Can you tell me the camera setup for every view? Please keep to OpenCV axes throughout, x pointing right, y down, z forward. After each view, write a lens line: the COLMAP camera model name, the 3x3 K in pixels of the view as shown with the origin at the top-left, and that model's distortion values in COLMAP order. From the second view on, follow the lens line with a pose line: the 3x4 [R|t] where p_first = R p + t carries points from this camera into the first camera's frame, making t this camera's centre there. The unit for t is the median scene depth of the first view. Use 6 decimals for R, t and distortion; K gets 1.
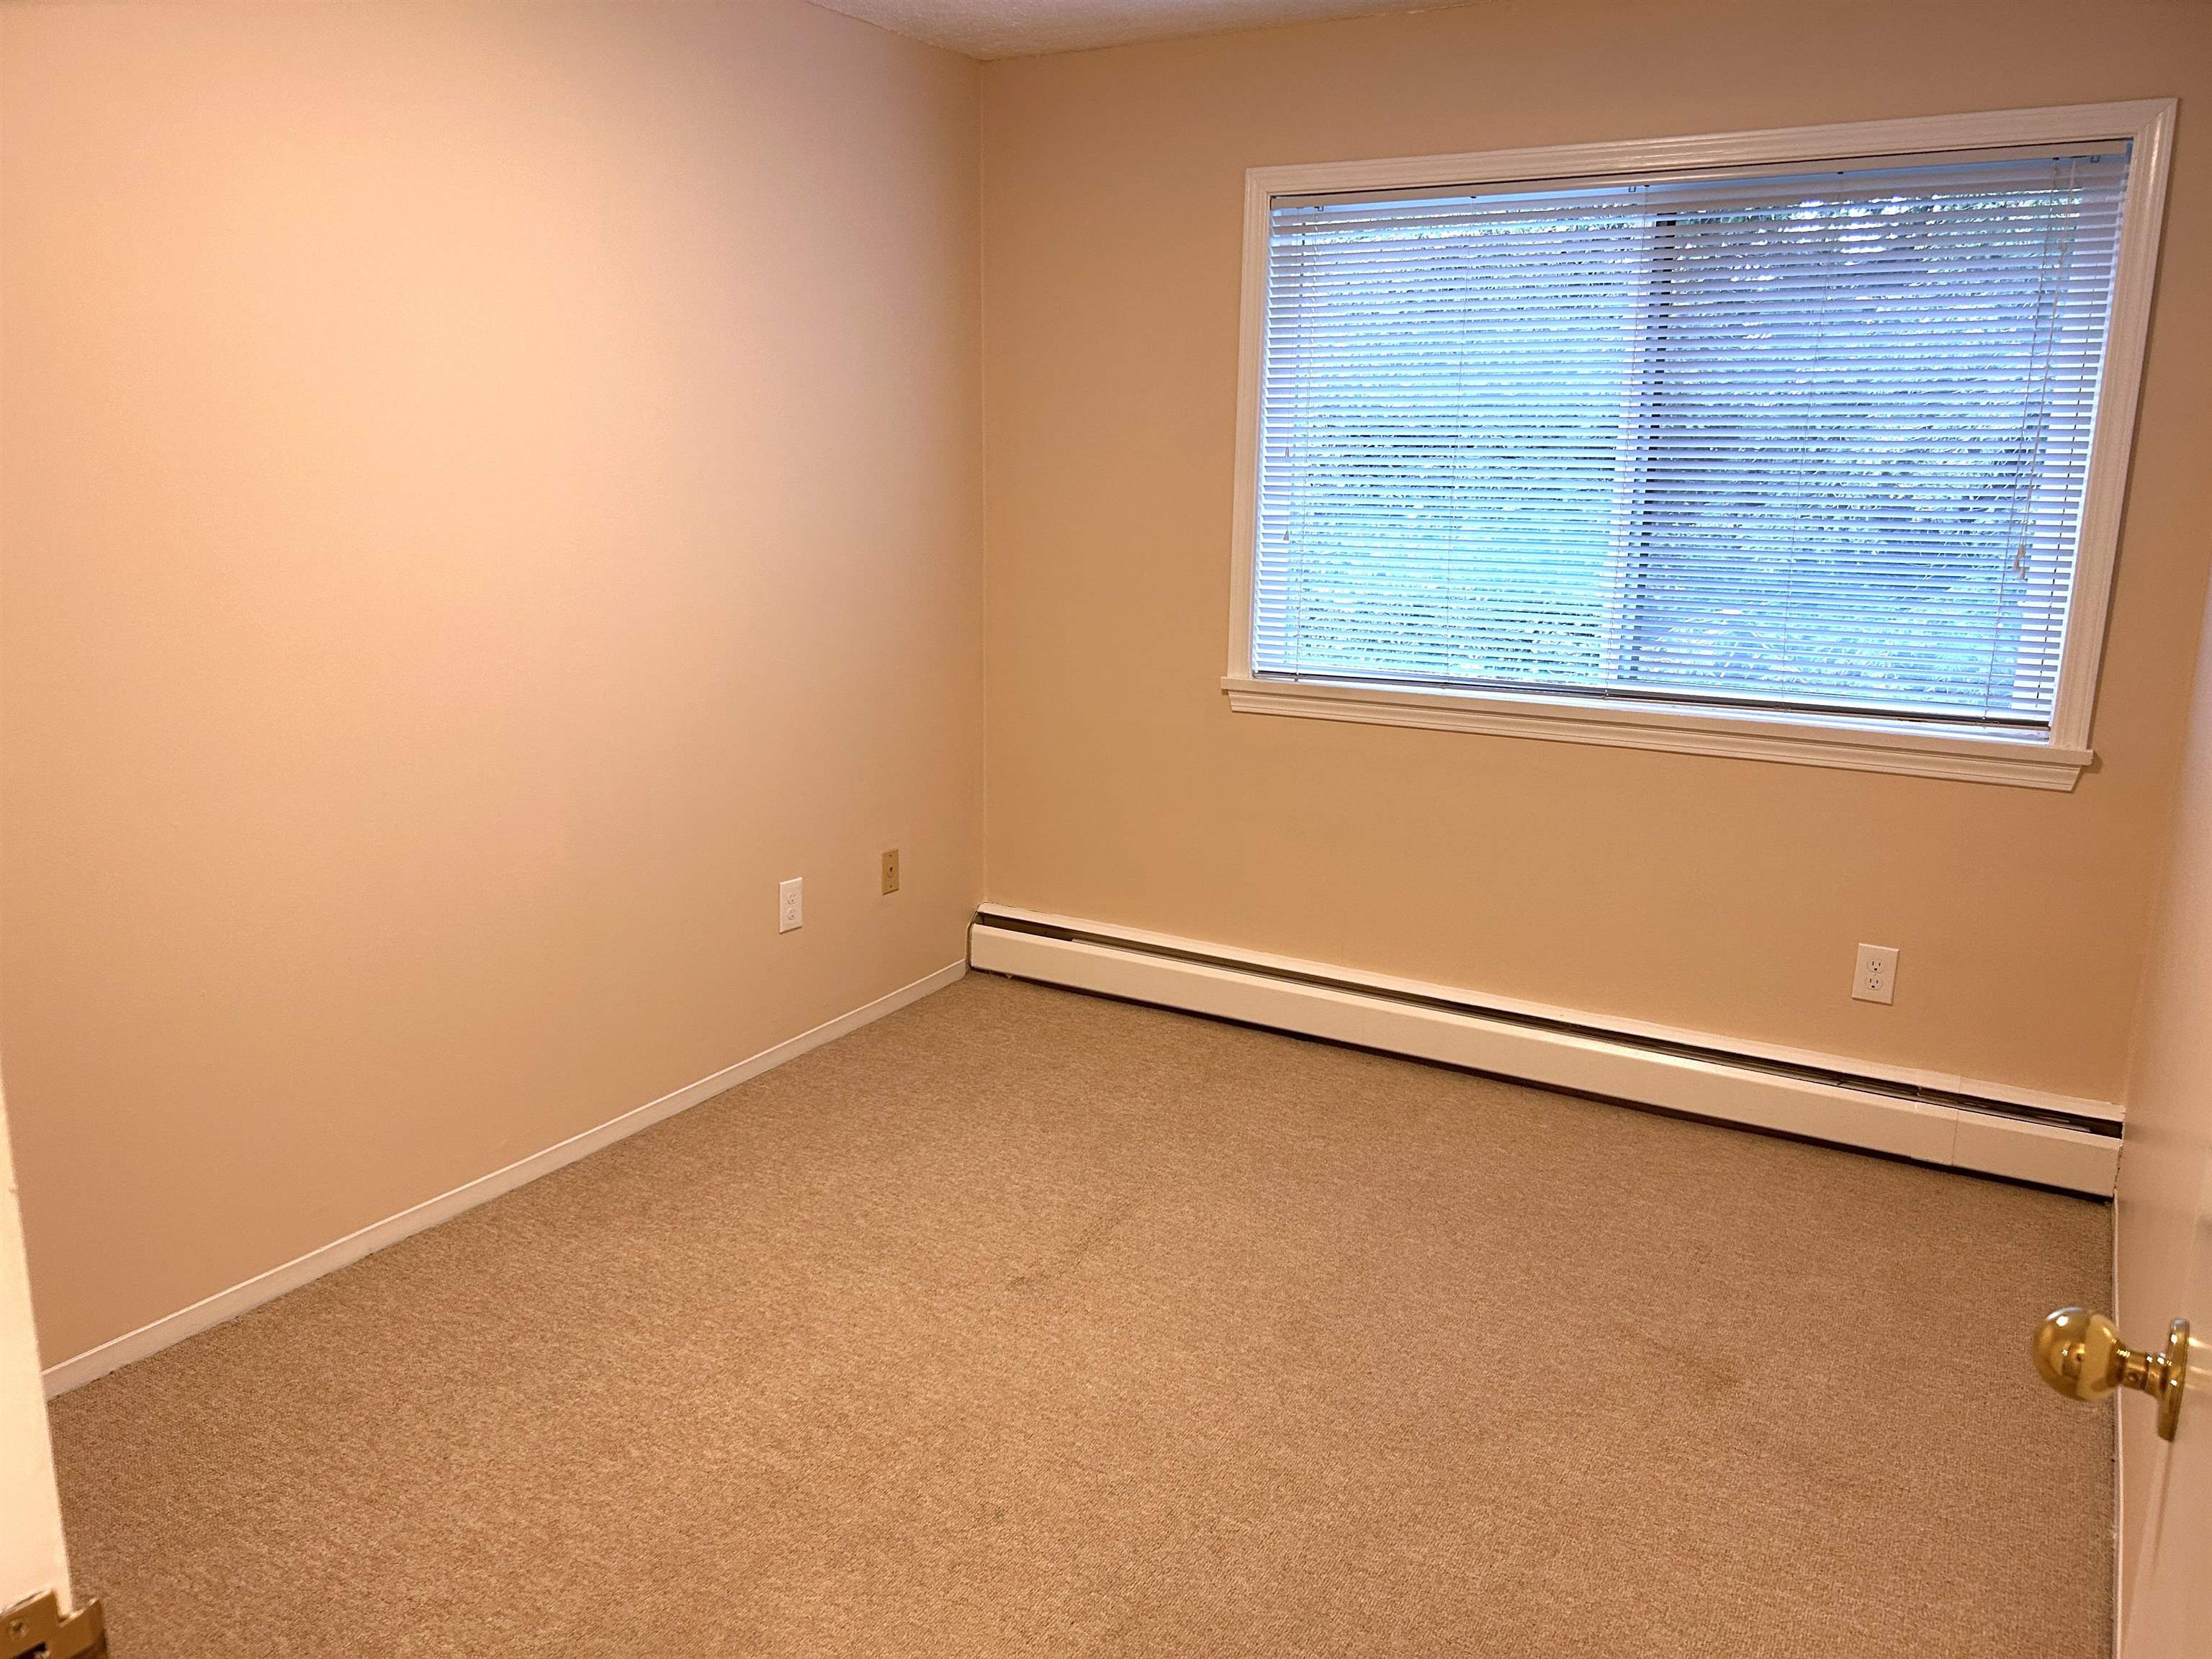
lens RADIAL K [[1663.1, 0, 1106.0], [0, 1663.1, 829.5], [0, 0, 1]] dist [0.004179, -0.002755]
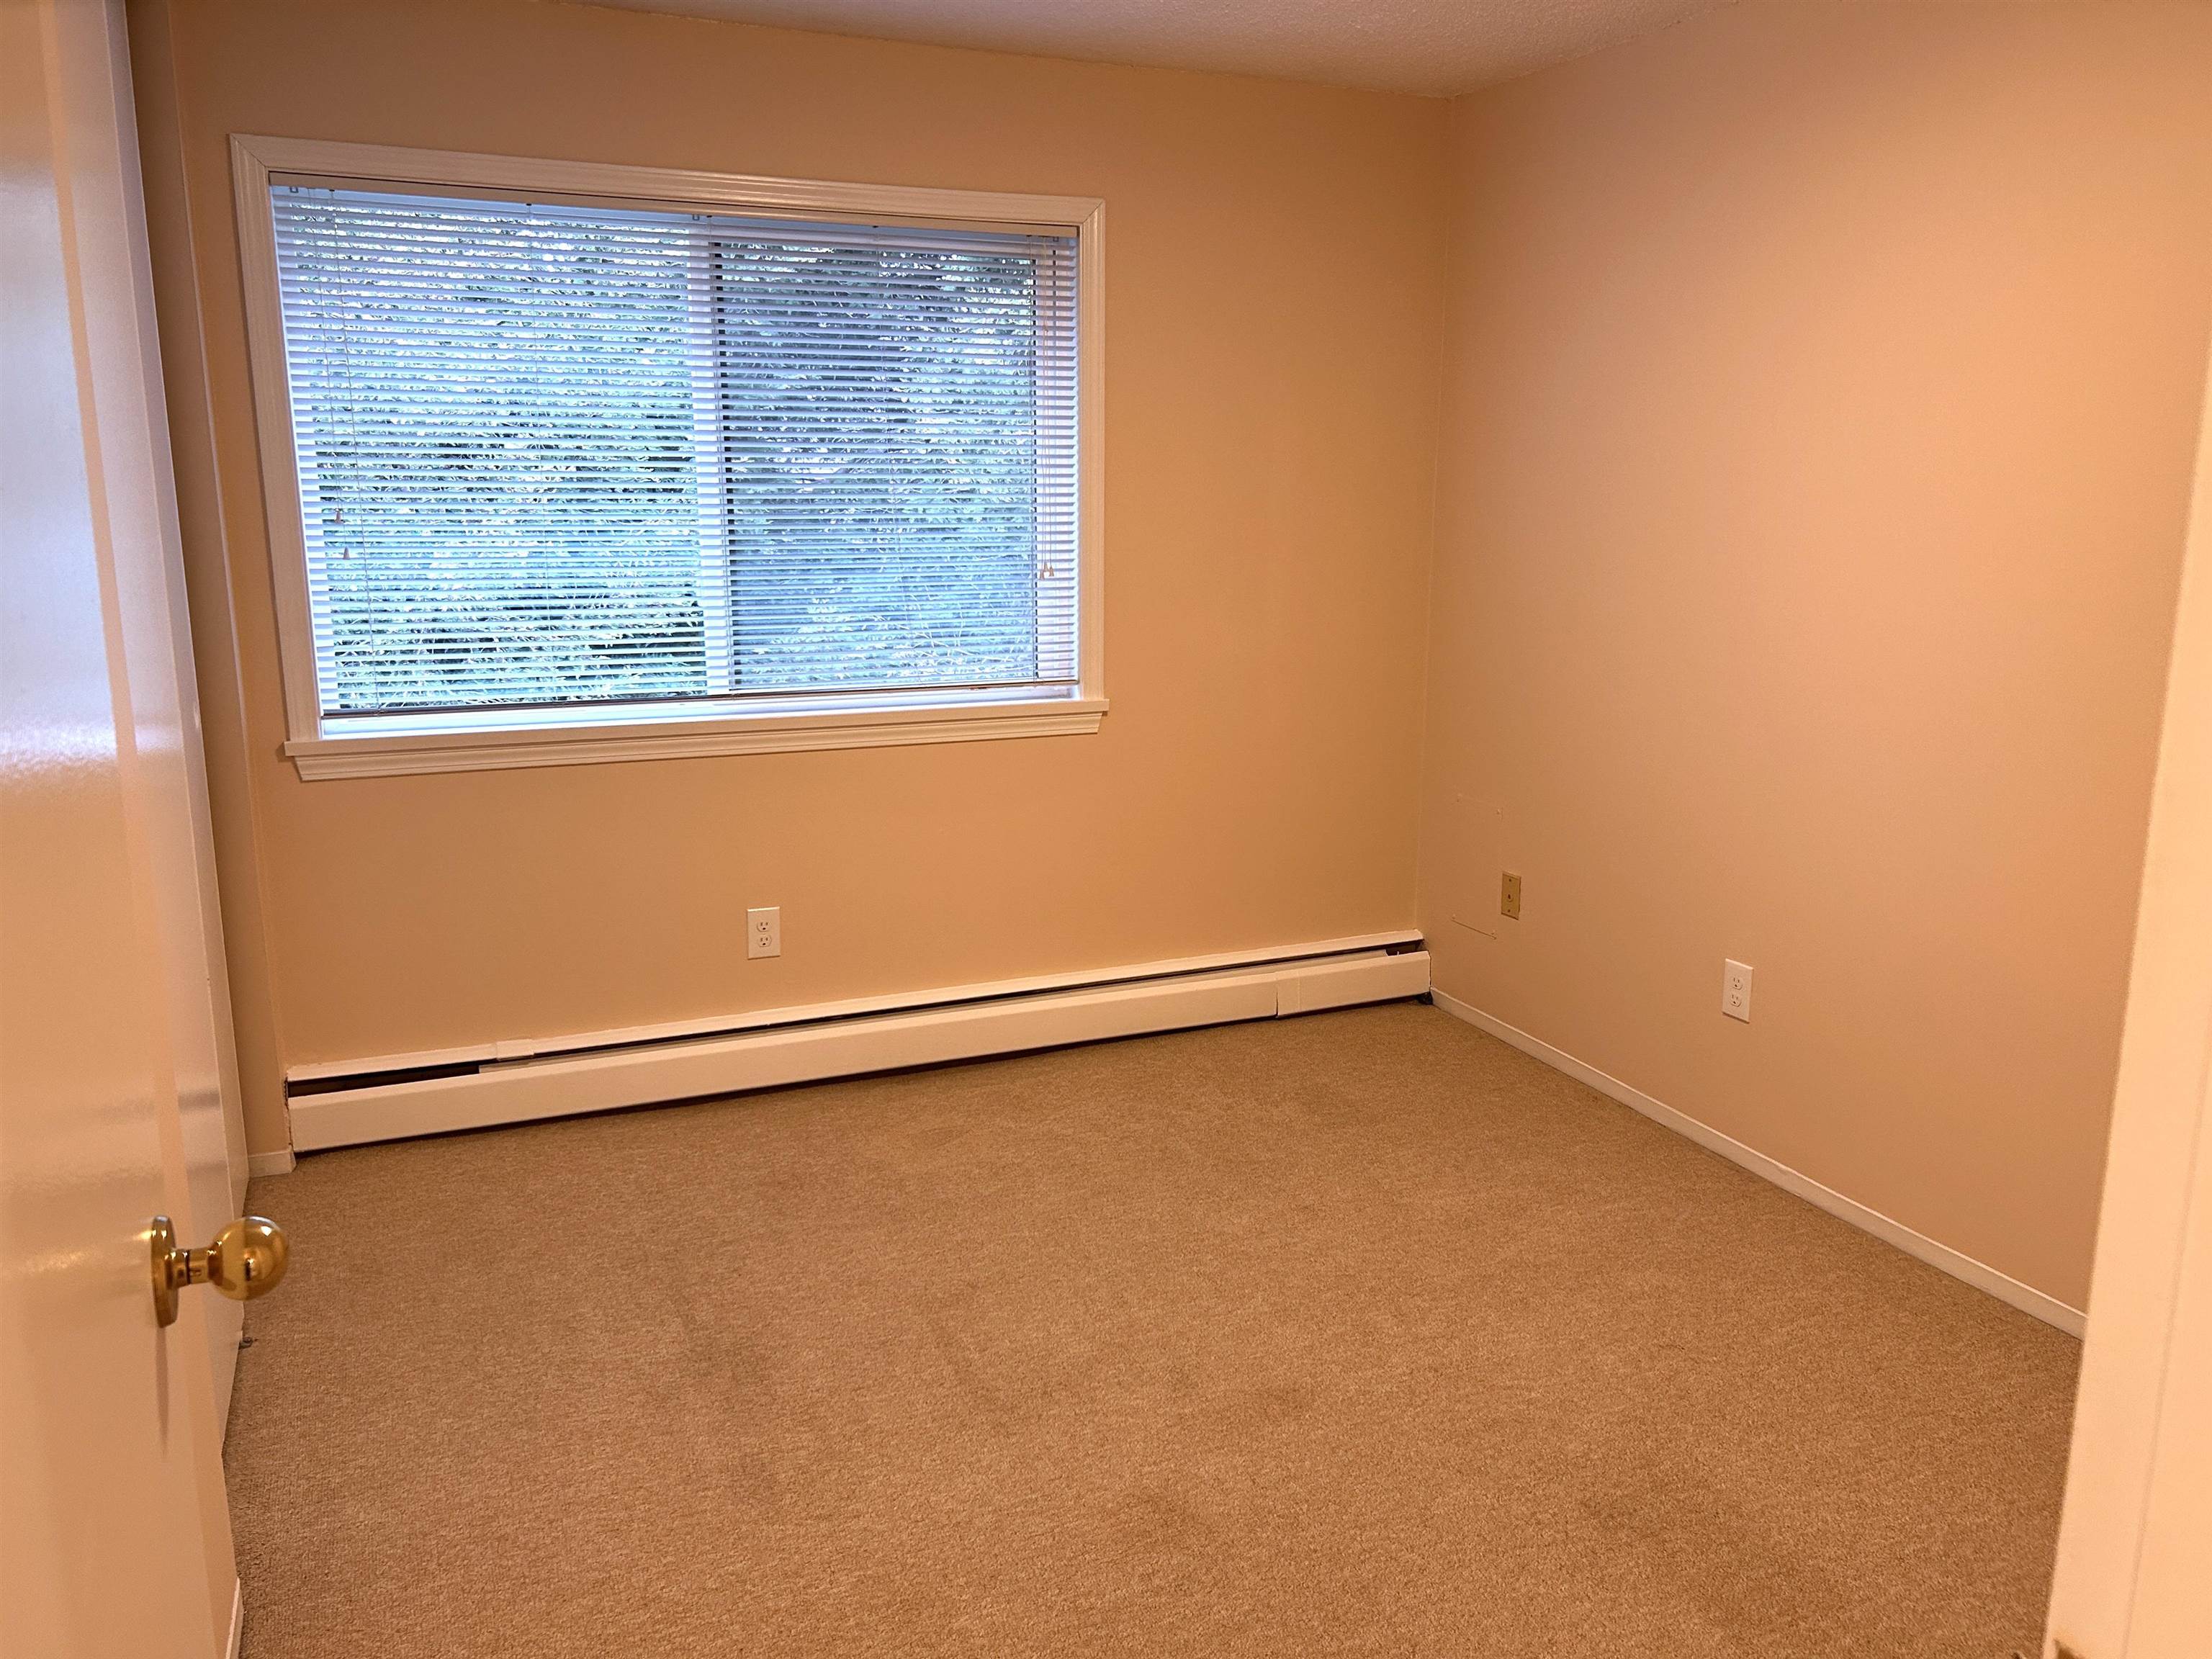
lens RADIAL K [[1639.4, 0, 1107.4], [0, 1639.4, 780.4], [0, 0, 1]] dist [-0.005061, -0.004317]
pose [[0.583315, -0.157447, 0.796840, -0.432502], [0.182212, 0.981394, 0.060528, -0.062123], [-0.791545, 0.109887, 0.601150, 0.244816]]
